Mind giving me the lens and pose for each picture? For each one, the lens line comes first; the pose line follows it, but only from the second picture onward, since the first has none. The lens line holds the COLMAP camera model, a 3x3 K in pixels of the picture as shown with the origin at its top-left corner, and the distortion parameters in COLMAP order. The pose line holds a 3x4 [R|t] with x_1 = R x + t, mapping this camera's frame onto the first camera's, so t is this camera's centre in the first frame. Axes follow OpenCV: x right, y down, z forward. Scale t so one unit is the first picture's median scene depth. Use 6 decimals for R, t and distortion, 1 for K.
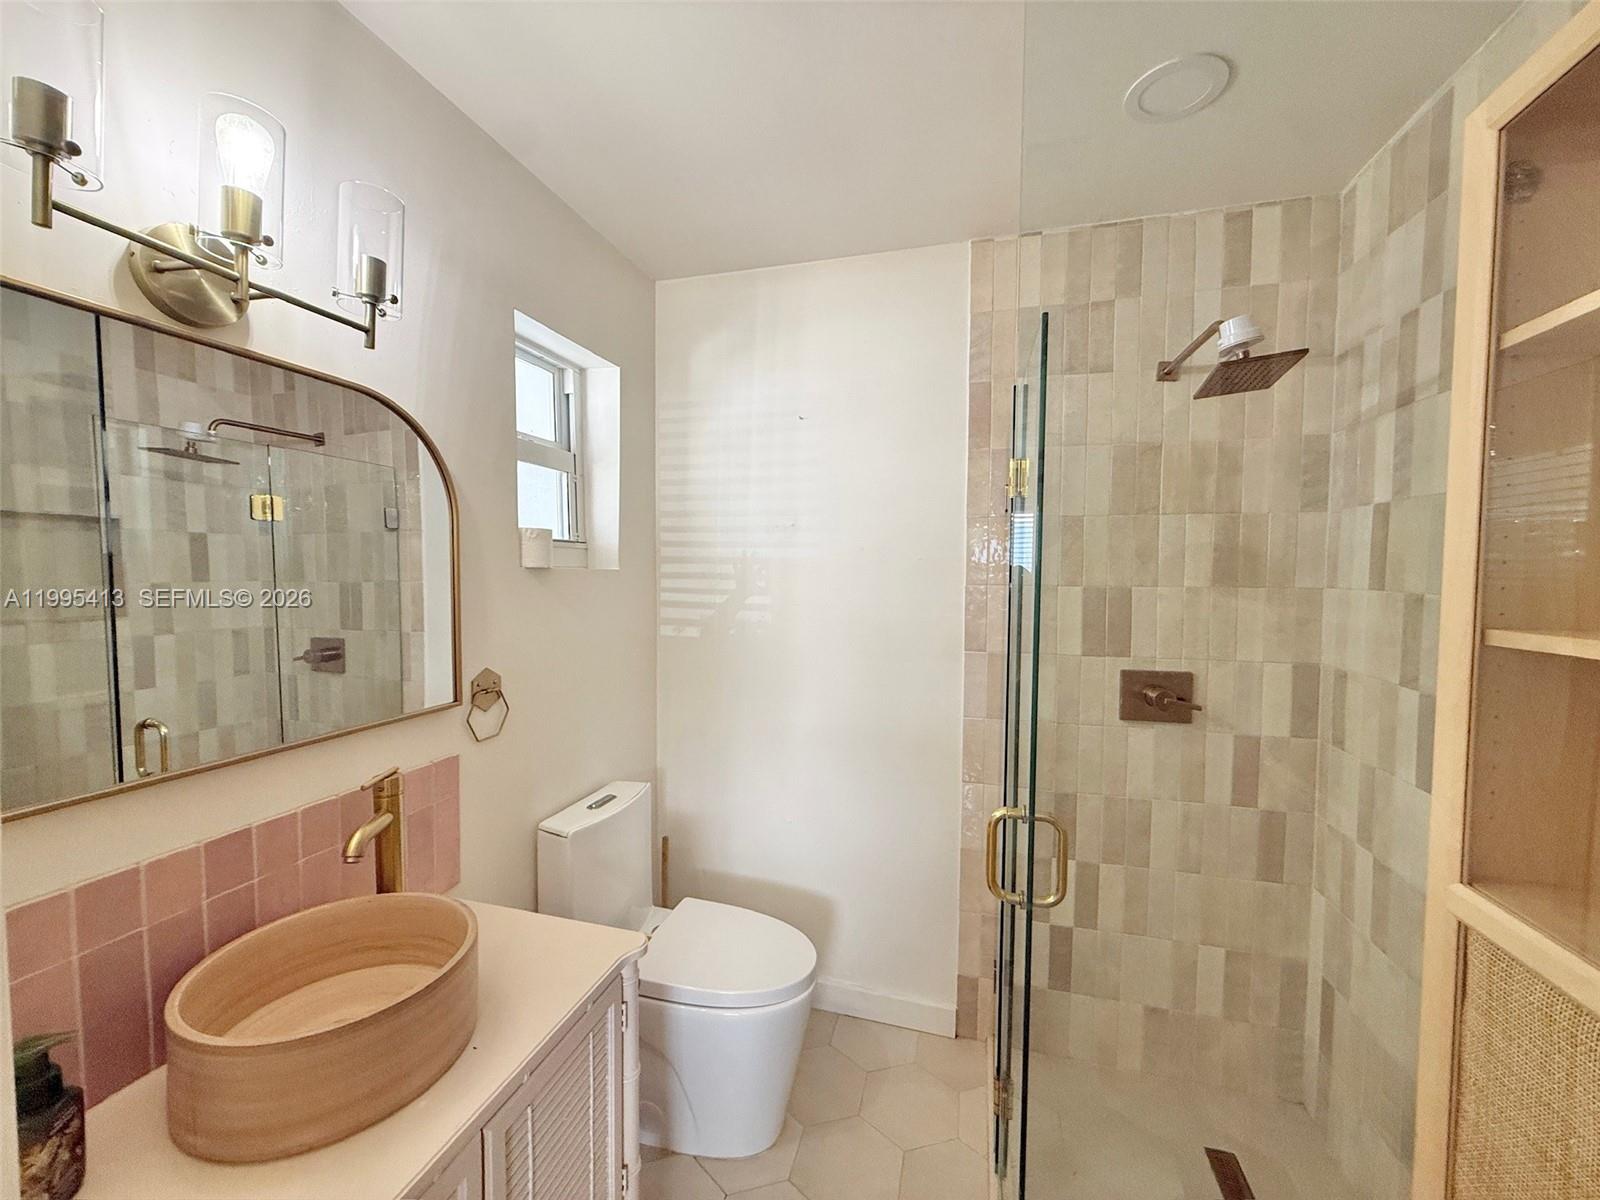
lens RADIAL K [[638.0, 0, 796.9], [0, 638.0, 598.2], [0, 0, 1]] dist [0.000714, 0.000057]
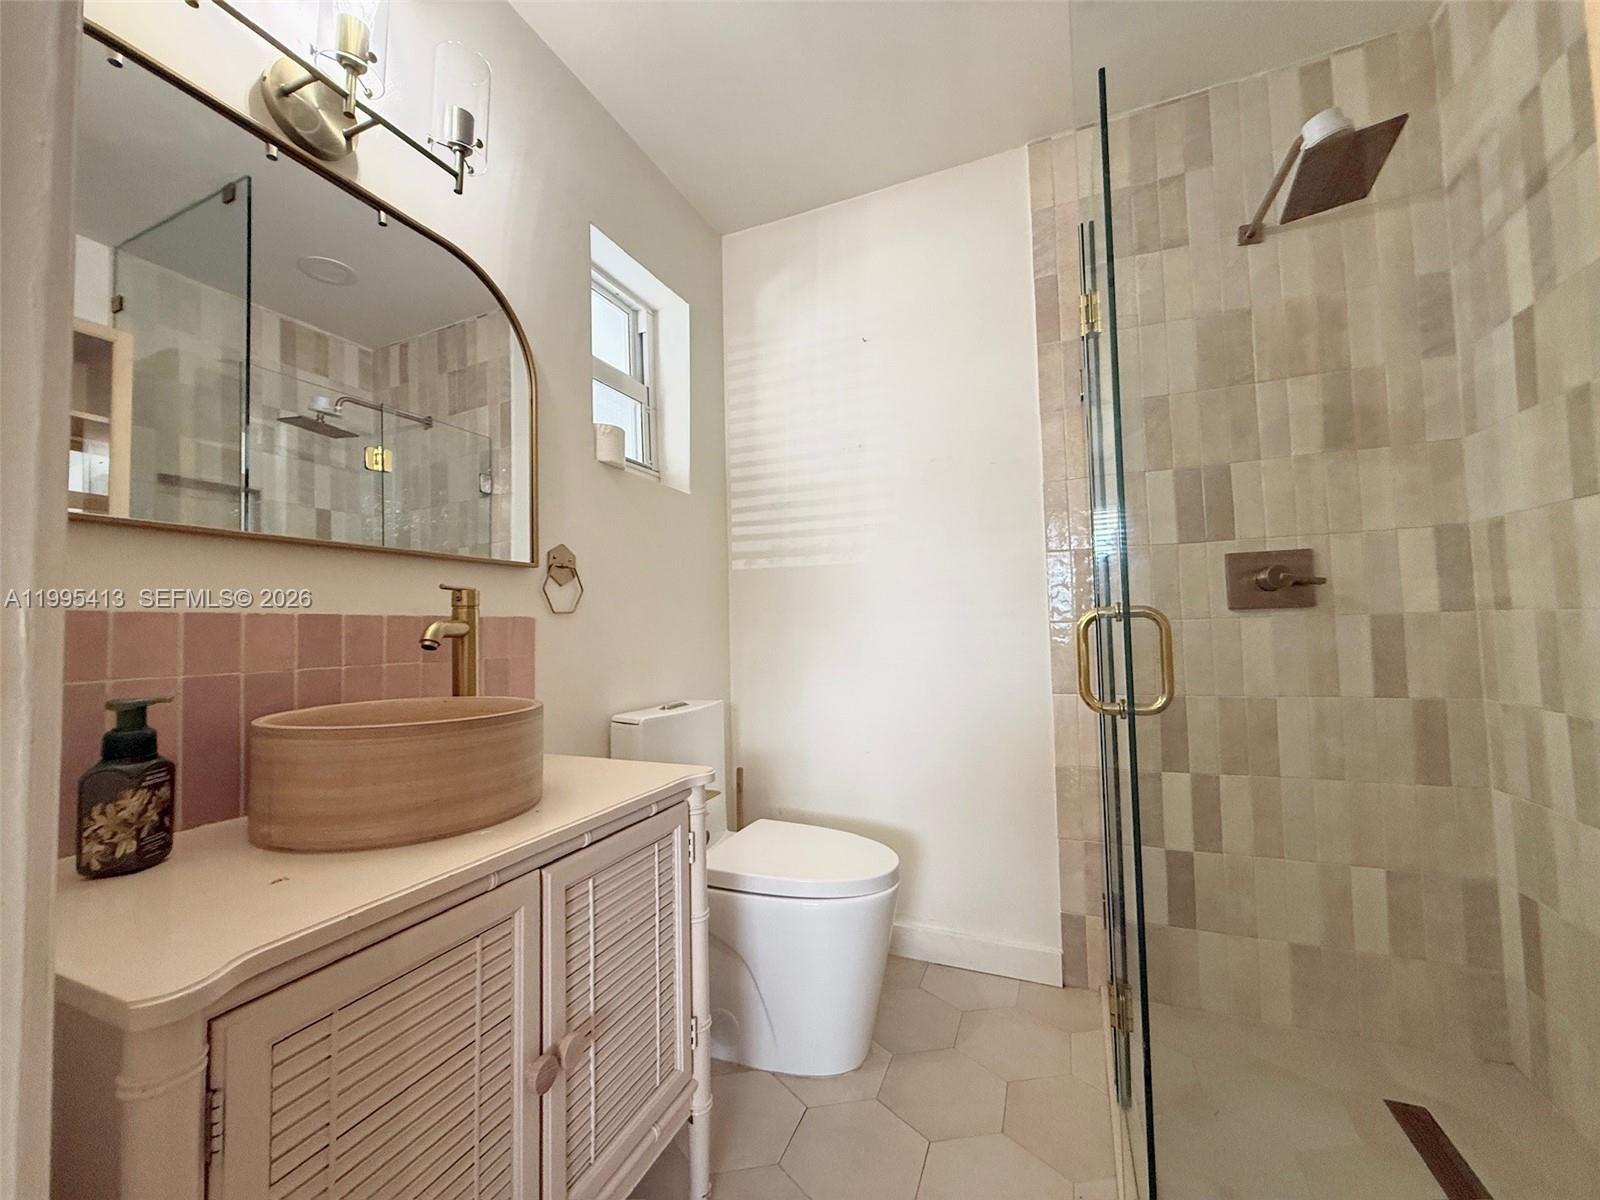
lens RADIAL K [[638.0, 0, 796.9], [0, 638.0, 598.2], [0, 0, 1]] dist [0.000714, 0.000057]
pose [[0.991858, -0.036505, -0.122002, 0.010657], [0.024974, 0.995189, -0.094735, 0.258359], [0.124873, 0.090917, 0.987998, 0.030547]]
